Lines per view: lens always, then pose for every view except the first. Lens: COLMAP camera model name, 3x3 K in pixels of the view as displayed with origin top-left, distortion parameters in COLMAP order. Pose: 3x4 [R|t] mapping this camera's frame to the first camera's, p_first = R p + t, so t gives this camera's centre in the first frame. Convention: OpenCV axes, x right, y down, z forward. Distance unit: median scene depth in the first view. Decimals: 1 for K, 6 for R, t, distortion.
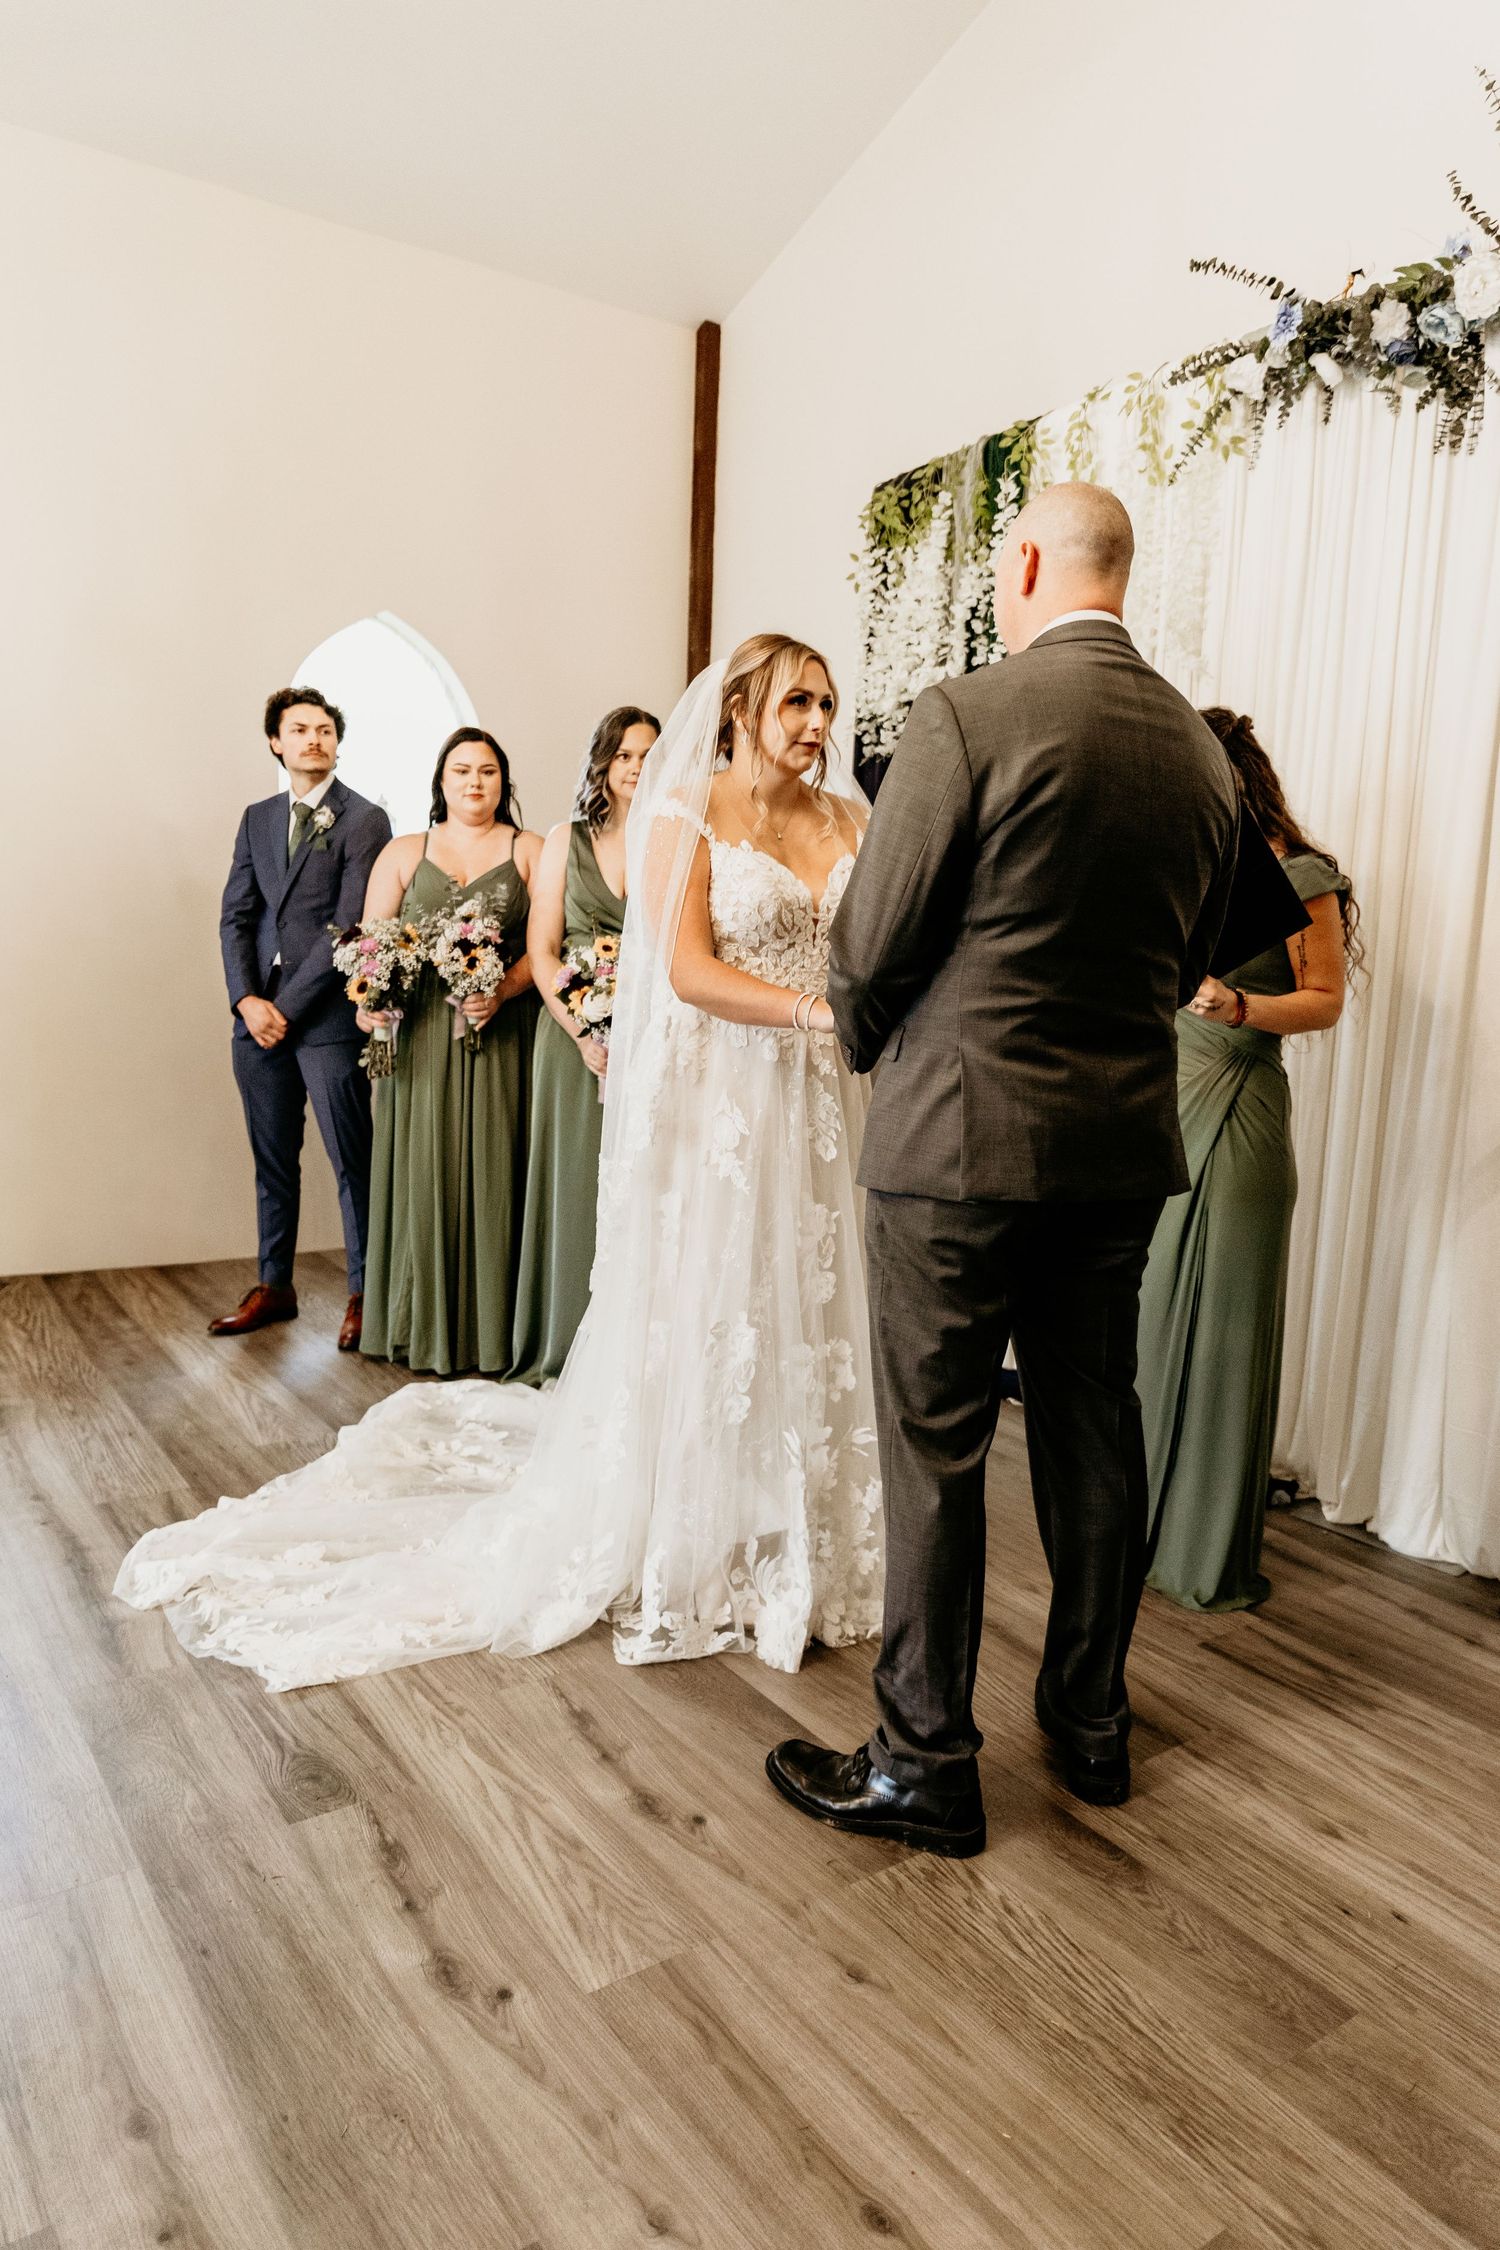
lens RADIAL K [[1472.1, 0, 745.7], [0, 1472.1, 1161.3], [0, 0, 1]] dist [-0.004638, -0.001135]
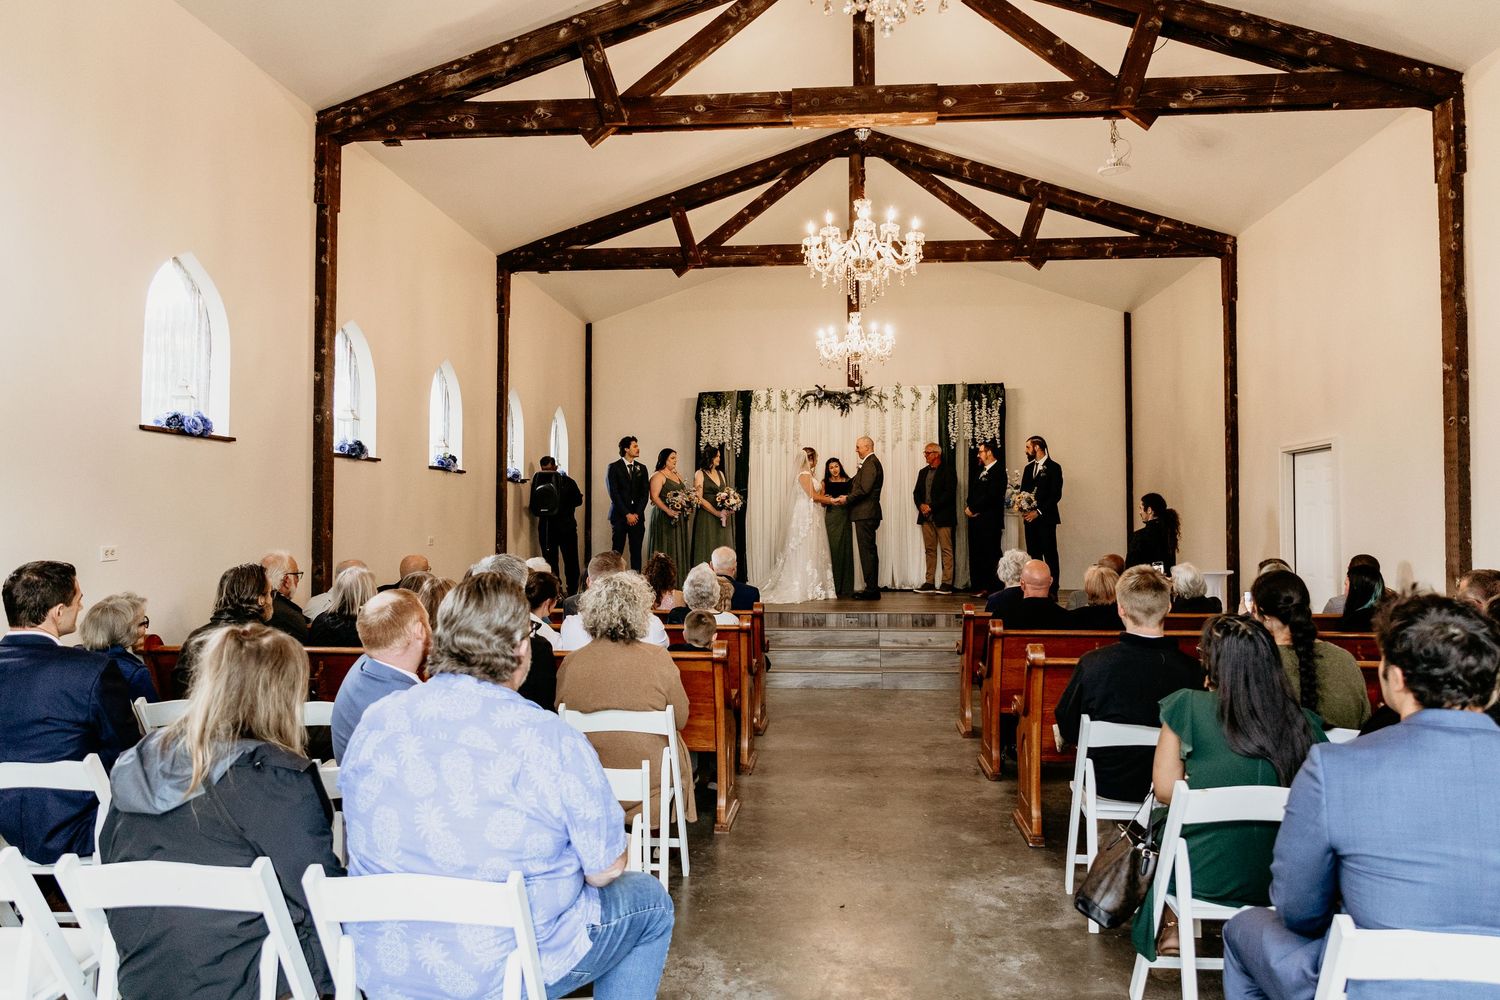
lens RADIAL K [[1038.6, 0, 756.9], [0, 1038.6, 503.3], [0, 0, 1]] dist [-0.002931, -0.000515]
pose [[0.611434, -0.023067, 0.790959, -3.389089], [0.152169, 0.984346, -0.088925, 0.244061], [-0.776526, 0.174731, 0.605373, -1.420230]]
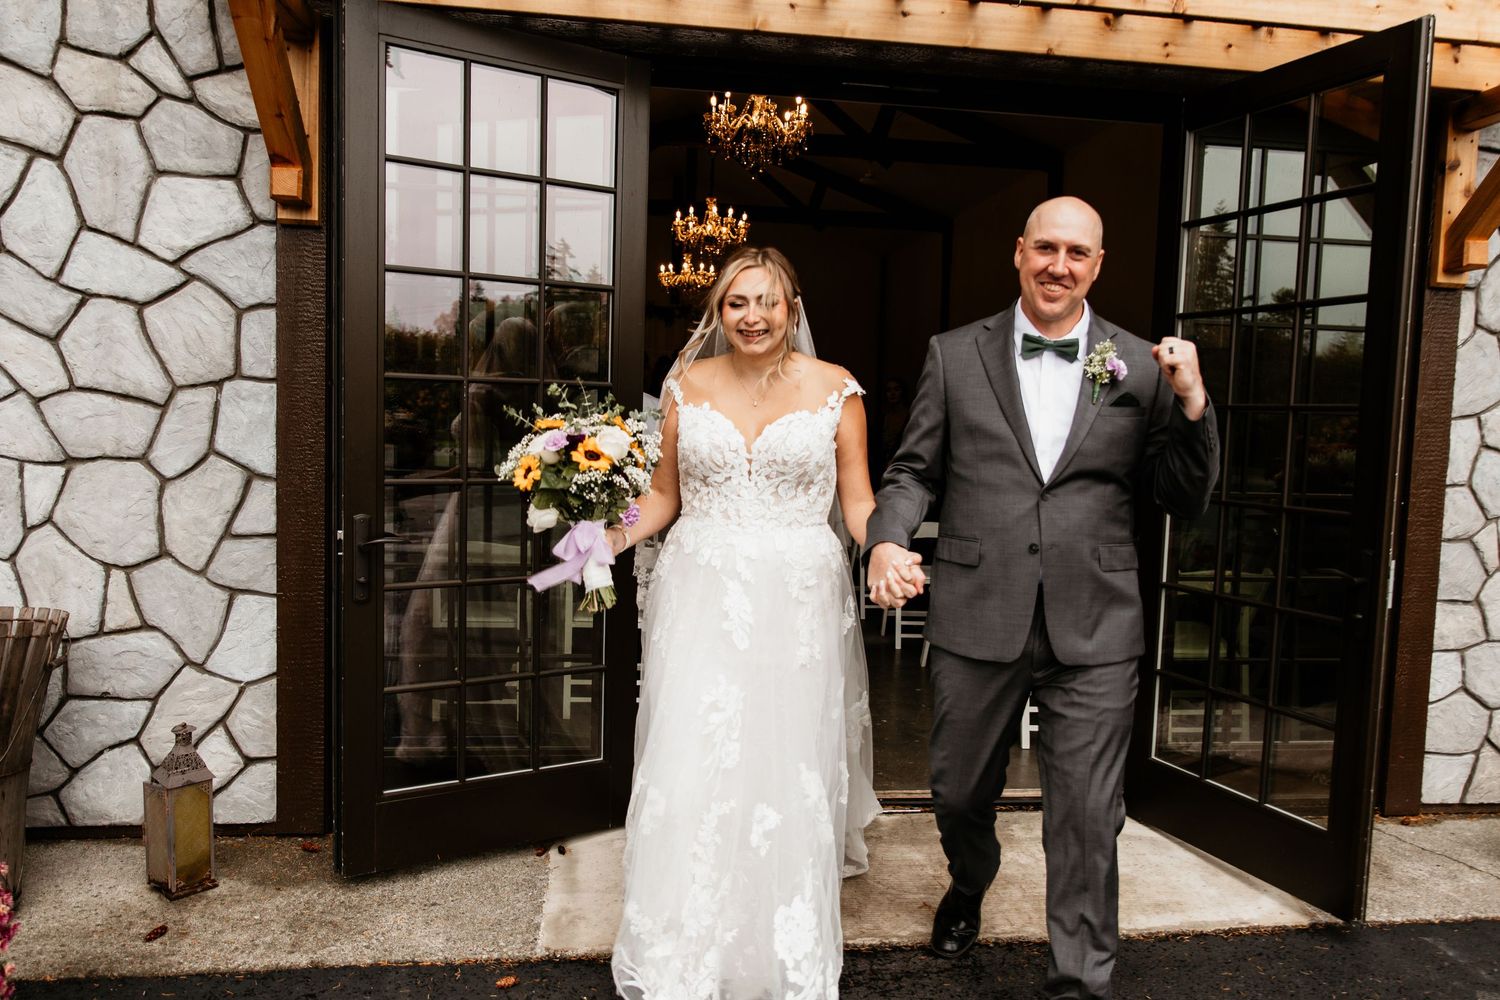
lens RADIAL K [[1052.1, 0, 753.2], [0, 1052.1, 502.6], [0, 0, 1]] dist [-0.004896, 0.000124]
pose [[0.434890, -0.090656, 0.895909, -4.695777], [0.130397, 0.990773, 0.036958, 0.338099], [-0.890992, 0.100751, 0.442698, -1.954294]]
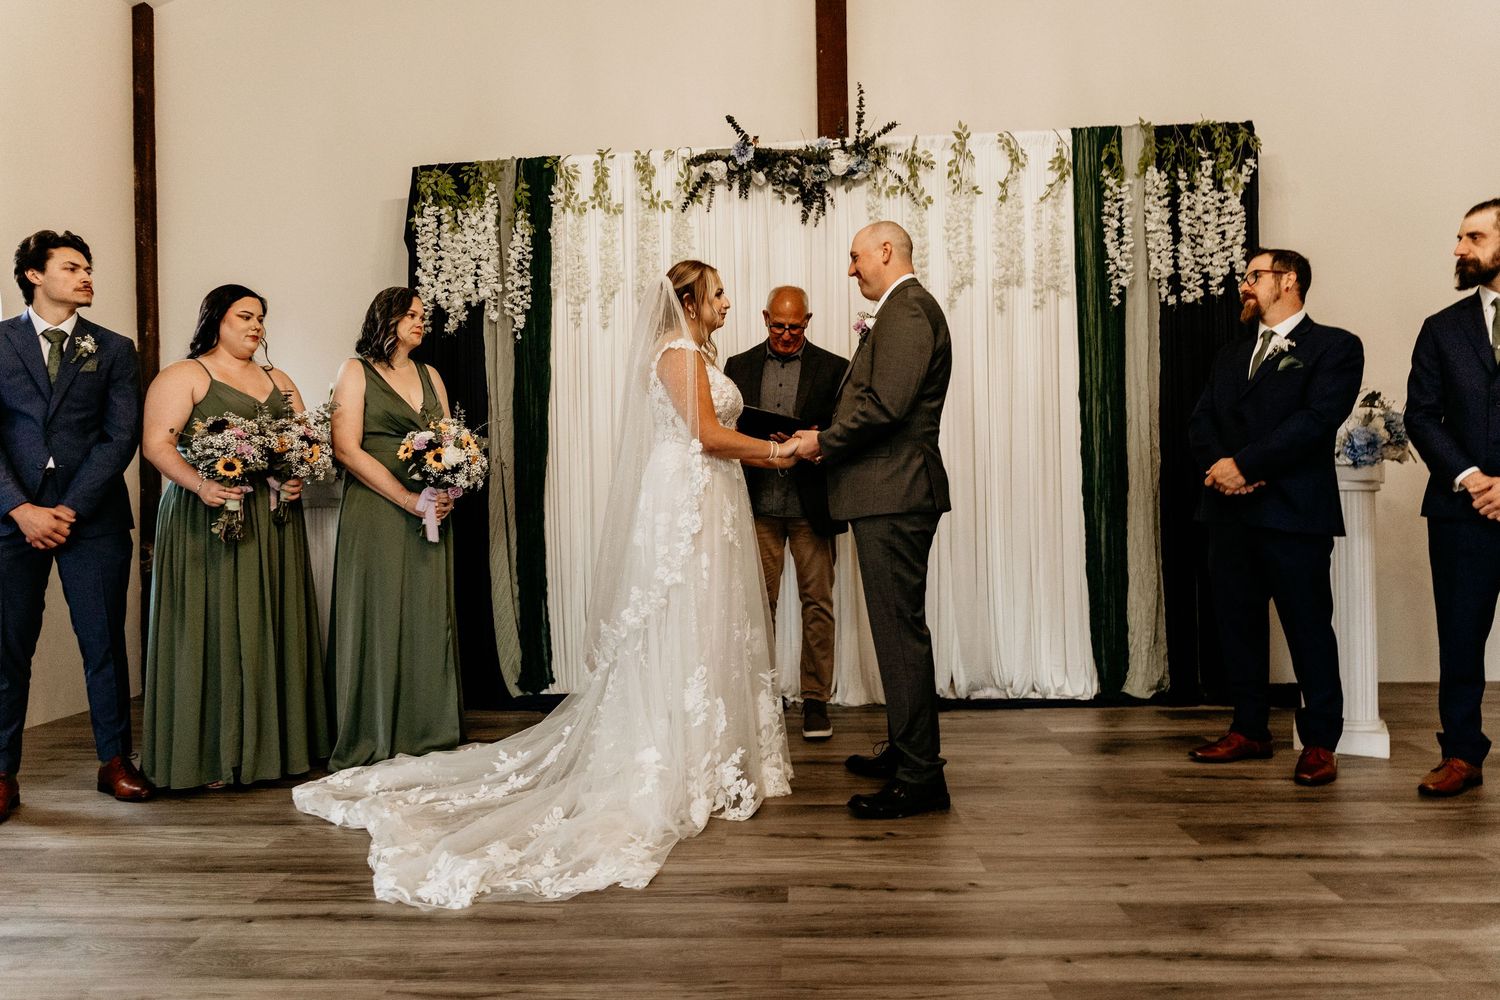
lens RADIAL K [[1018.5, 0, 756.2], [0, 1018.5, 502.5], [0, 0, 1]] dist [-0.004138, -0.000188]
pose [[0.593084, -0.047467, 0.803740, -0.894227], [0.169092, 0.983341, -0.066700, 0.049068], [-0.787184, 0.175465, 0.591230, 0.179201]]
